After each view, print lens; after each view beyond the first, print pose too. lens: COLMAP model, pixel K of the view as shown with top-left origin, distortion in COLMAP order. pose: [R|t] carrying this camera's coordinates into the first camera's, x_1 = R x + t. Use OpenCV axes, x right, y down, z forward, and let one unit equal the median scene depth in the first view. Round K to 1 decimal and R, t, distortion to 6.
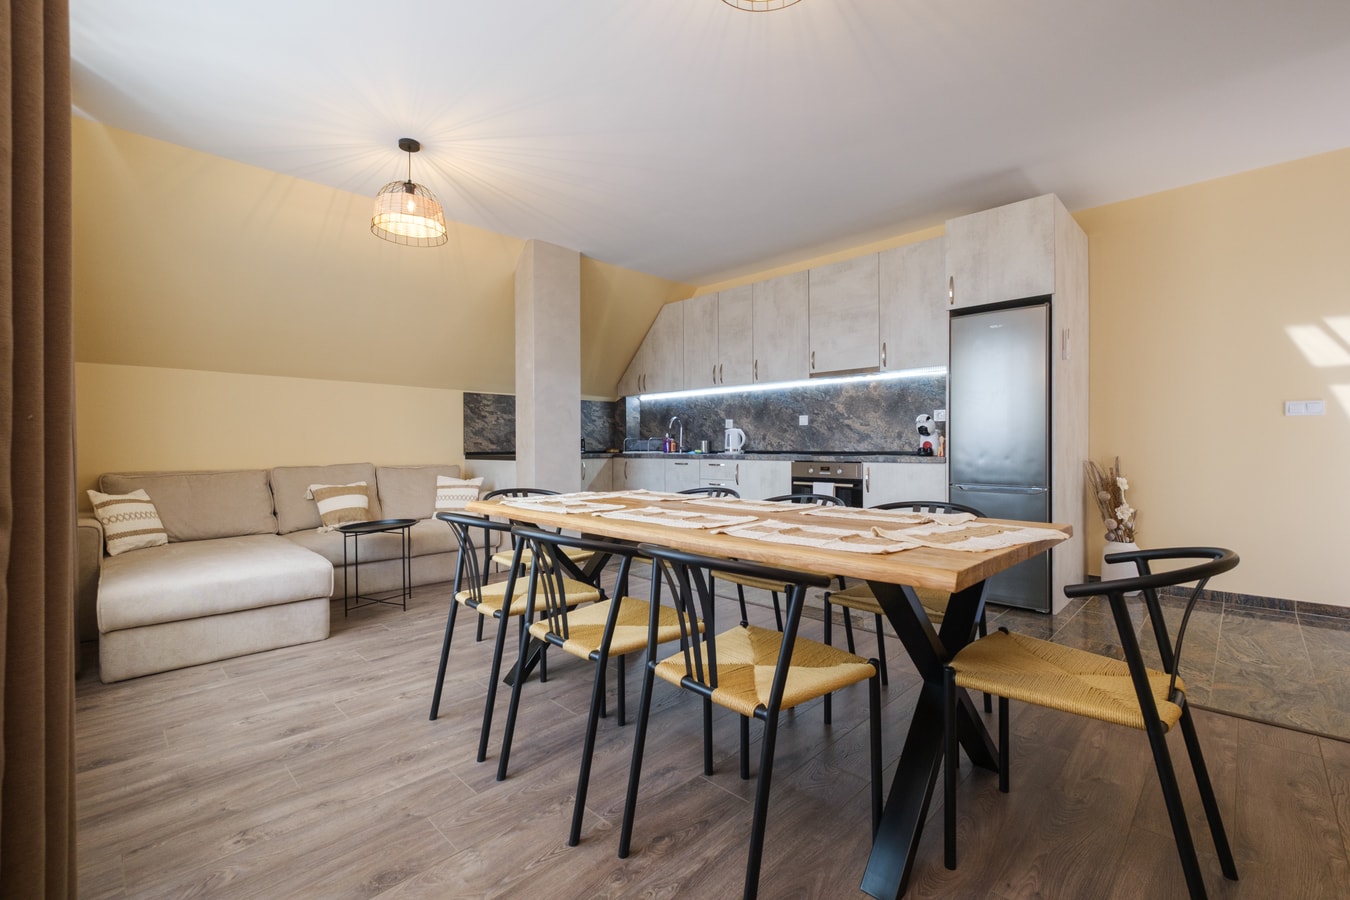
lens RADIAL K [[583.4, 0, 680.2], [0, 583.4, 449.9], [0, 0, 1]] dist [-0.003366, -0.001099]
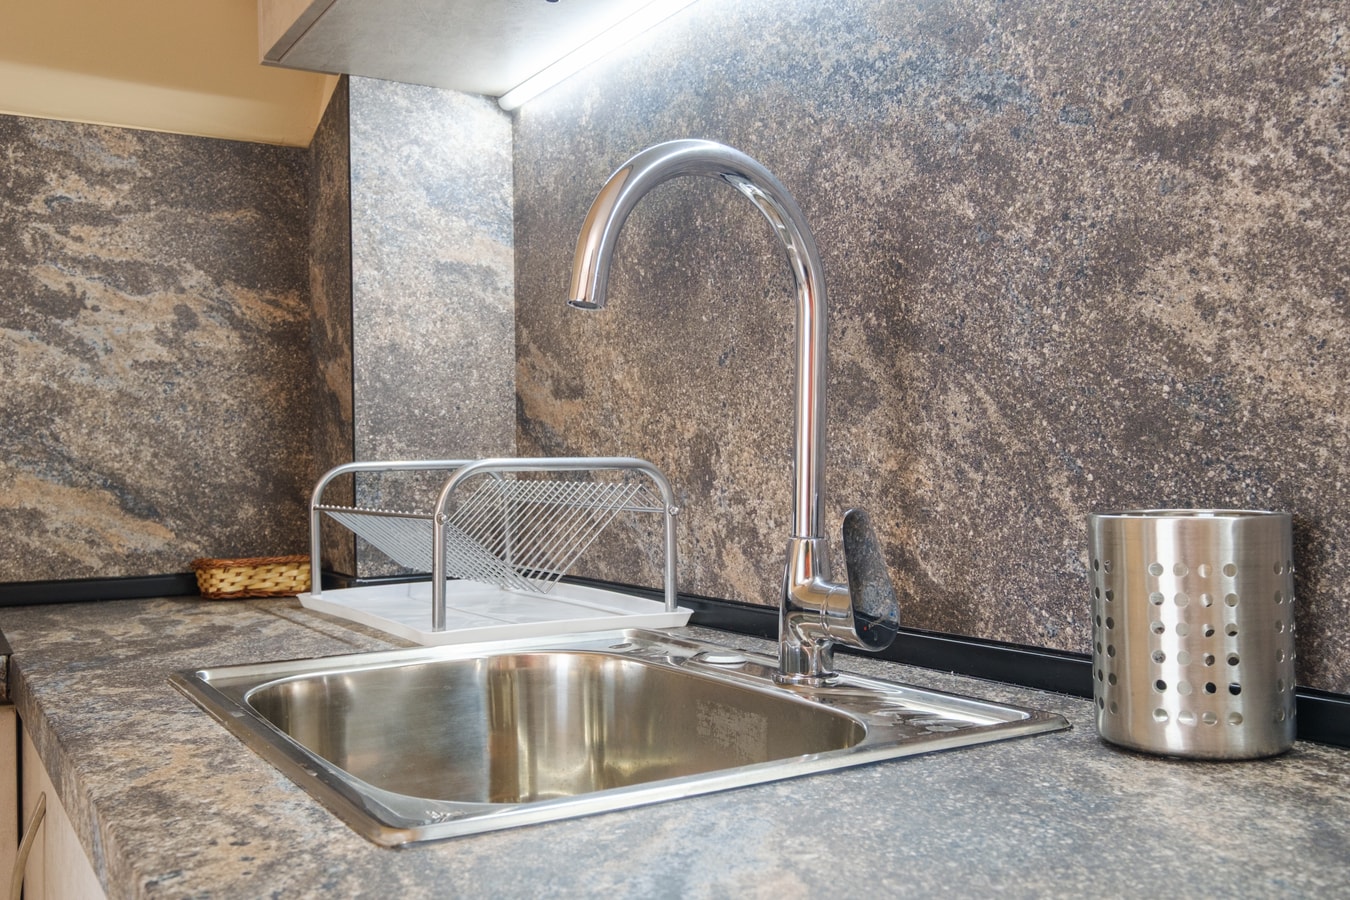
lens RADIAL K [[1276.3, 0, 675.0], [0, 1276.3, 450.0], [0, 0, 1]] dist [0.002600, 0.001208]
pose [[0.967982, -0.012878, -0.250689, 0.031995], [0.009809, 0.999861, -0.013488, -0.025789], [0.250828, 0.010597, 0.967974, 1.125828]]
